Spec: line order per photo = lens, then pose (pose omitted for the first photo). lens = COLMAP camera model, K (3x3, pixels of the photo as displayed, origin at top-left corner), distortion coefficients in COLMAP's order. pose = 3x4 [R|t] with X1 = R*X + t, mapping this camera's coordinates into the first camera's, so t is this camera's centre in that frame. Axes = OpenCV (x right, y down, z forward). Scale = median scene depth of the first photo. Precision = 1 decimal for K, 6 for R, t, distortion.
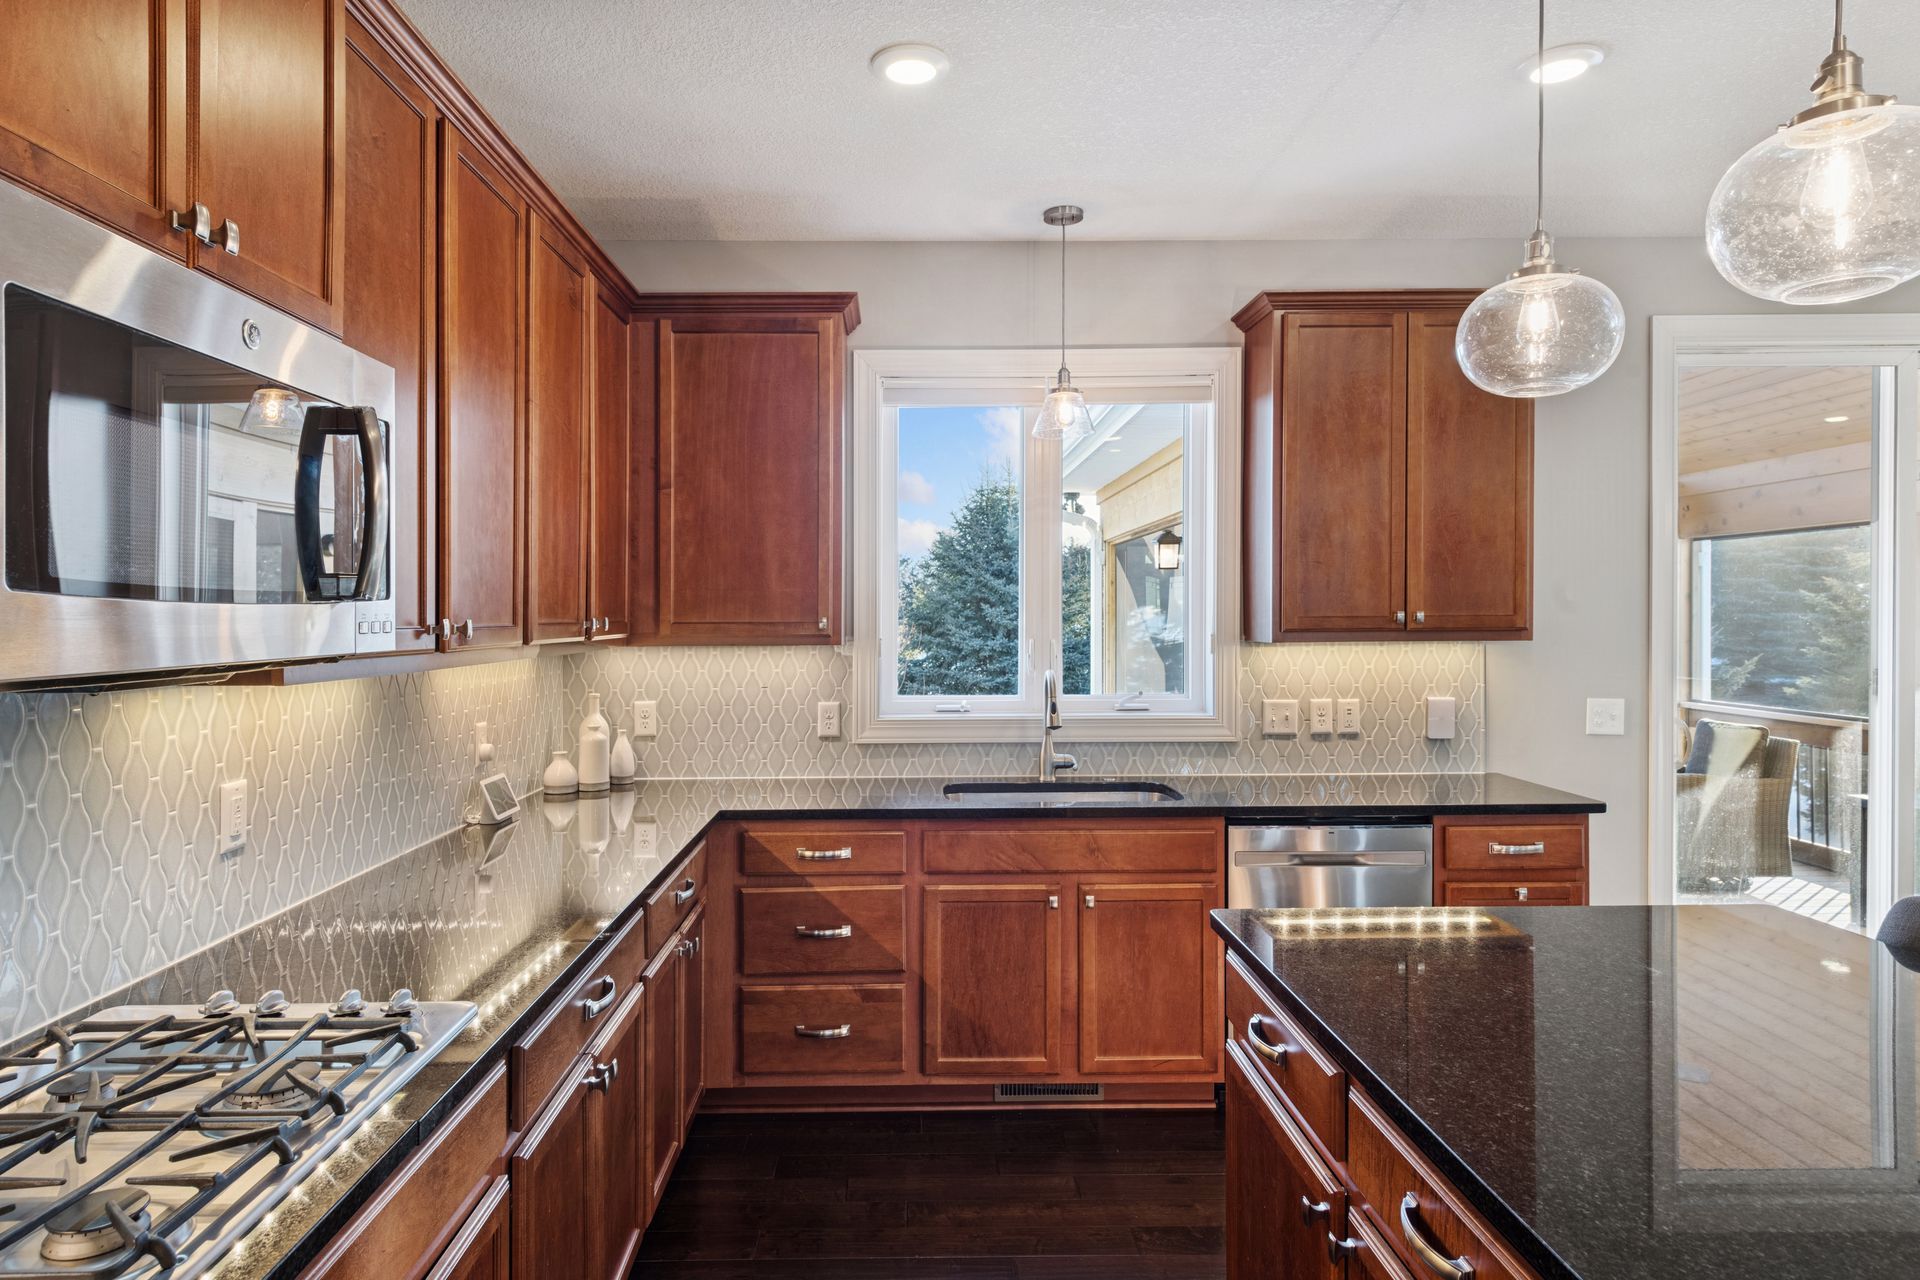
lens RADIAL K [[1188.4, 0, 953.9], [0, 1188.4, 624.3], [0, 0, 1]] dist [0.042017, 0.000050]
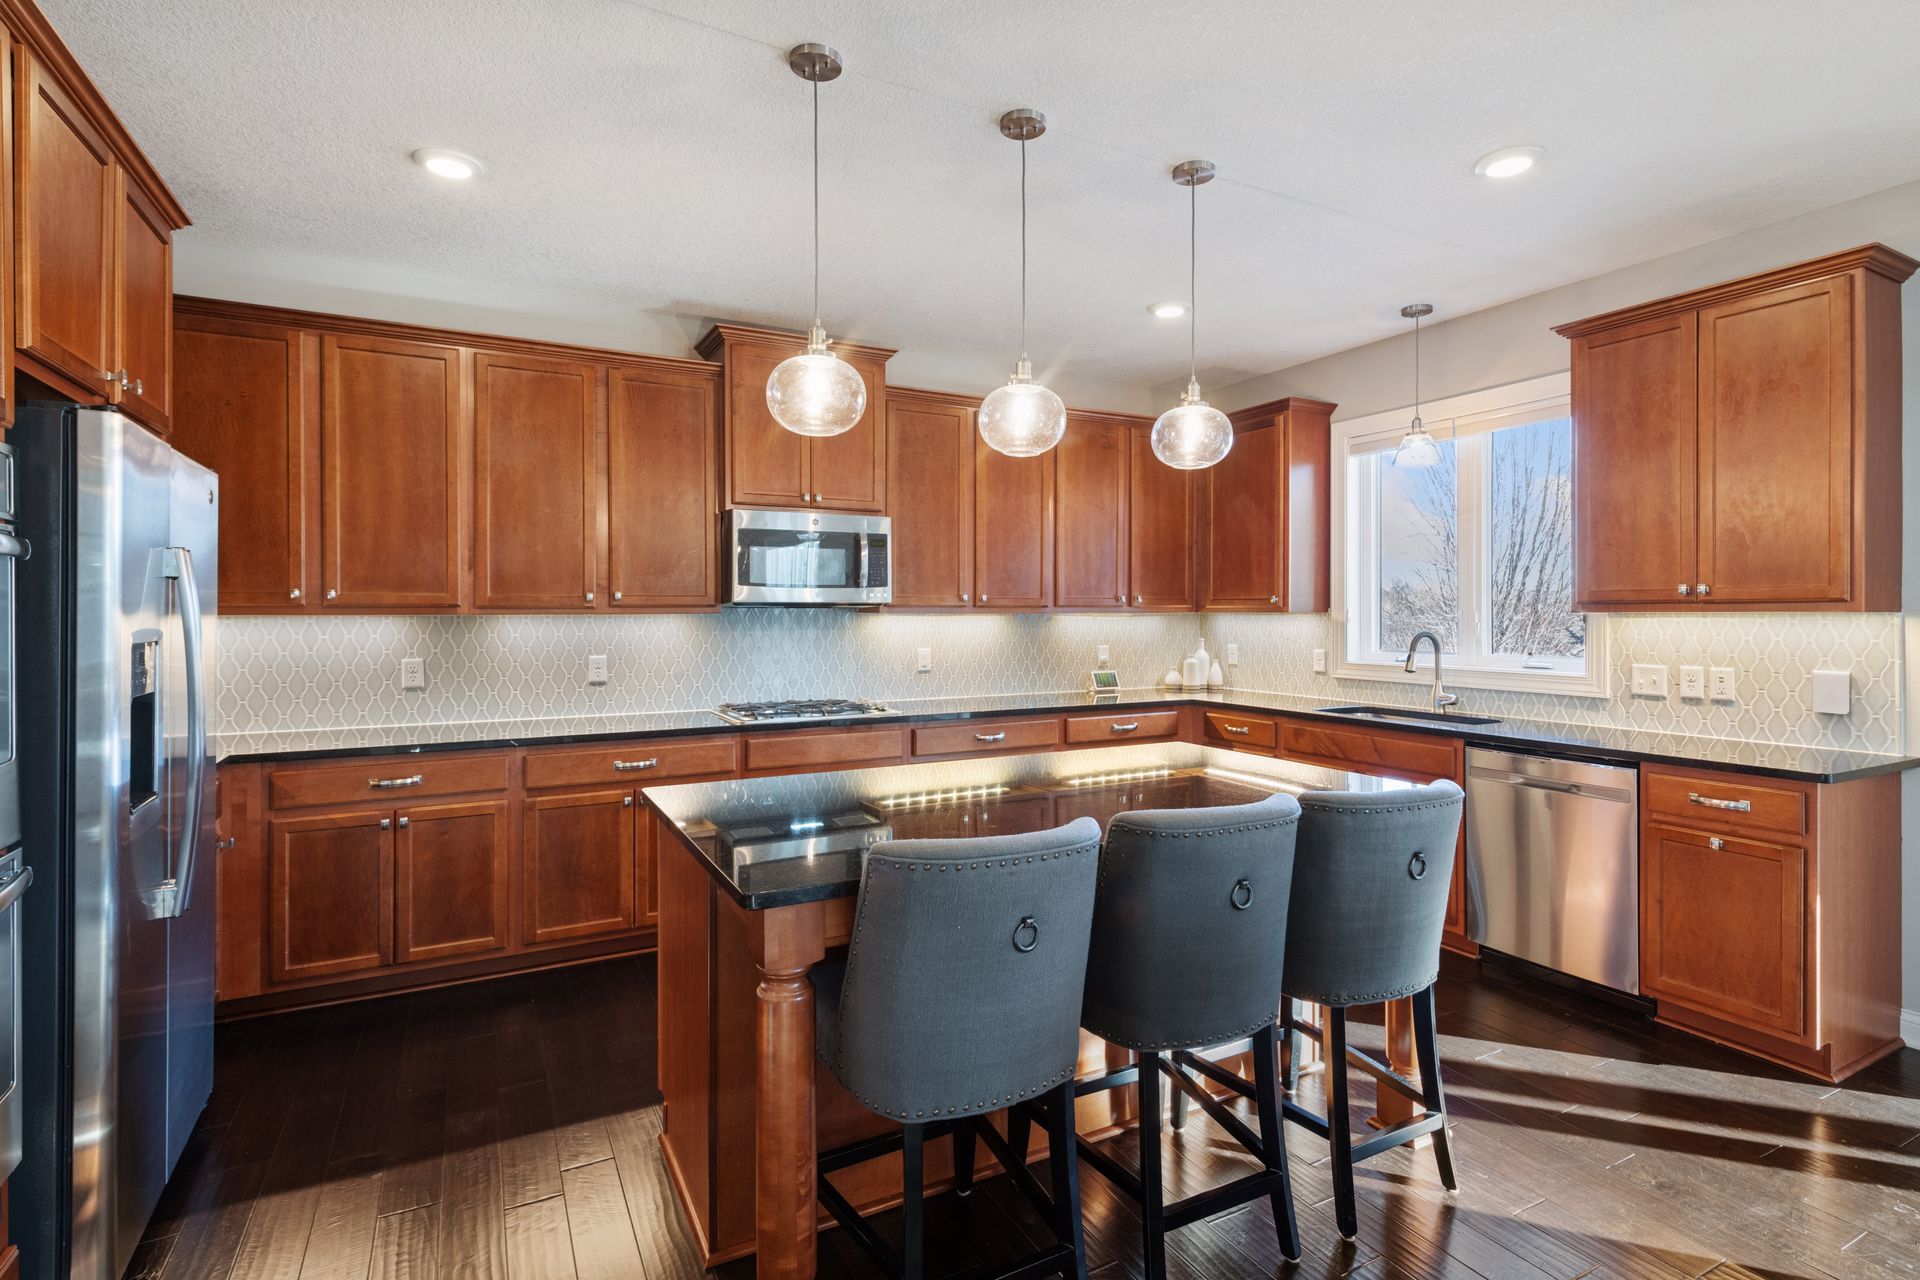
lens RADIAL K [[922.8, 0, 957.7], [0, 922.8, 633.1], [0, 0, 1]] dist [-0.002412, -0.000258]
pose [[0.453461, 0.024659, -0.890935, 0.823934], [-0.010451, 0.999696, 0.022349, 0.022053], [0.891215, -0.000823, 0.453580, 0.016363]]
